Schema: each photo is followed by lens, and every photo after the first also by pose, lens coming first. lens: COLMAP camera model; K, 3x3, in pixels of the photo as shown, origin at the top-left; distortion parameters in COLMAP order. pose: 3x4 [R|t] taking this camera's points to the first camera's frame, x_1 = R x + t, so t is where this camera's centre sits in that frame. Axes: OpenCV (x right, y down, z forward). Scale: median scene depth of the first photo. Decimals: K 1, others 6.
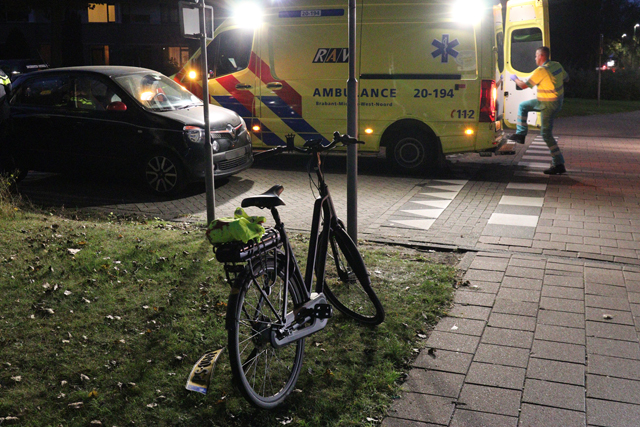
lens RADIAL K [[749.1, 0, 320.0], [0, 749.1, 213.5], [0, 0, 1]] dist [-0.000813, 0.012636]
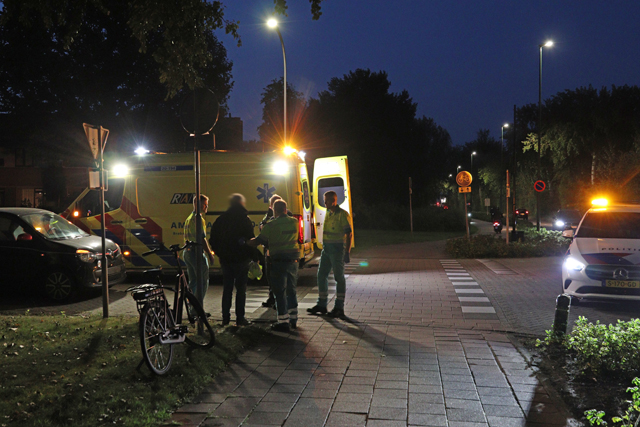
lens RADIAL K [[749.1, 0, 320.0], [0, 749.1, 213.5], [0, 0, 1]] dist [-0.000813, 0.012636]
pose [[0.980592, -0.011819, 0.195704, -0.010144], [0.047140, 0.983113, -0.176824, 0.070866], [-0.190309, 0.182618, 0.964590, -0.368994]]
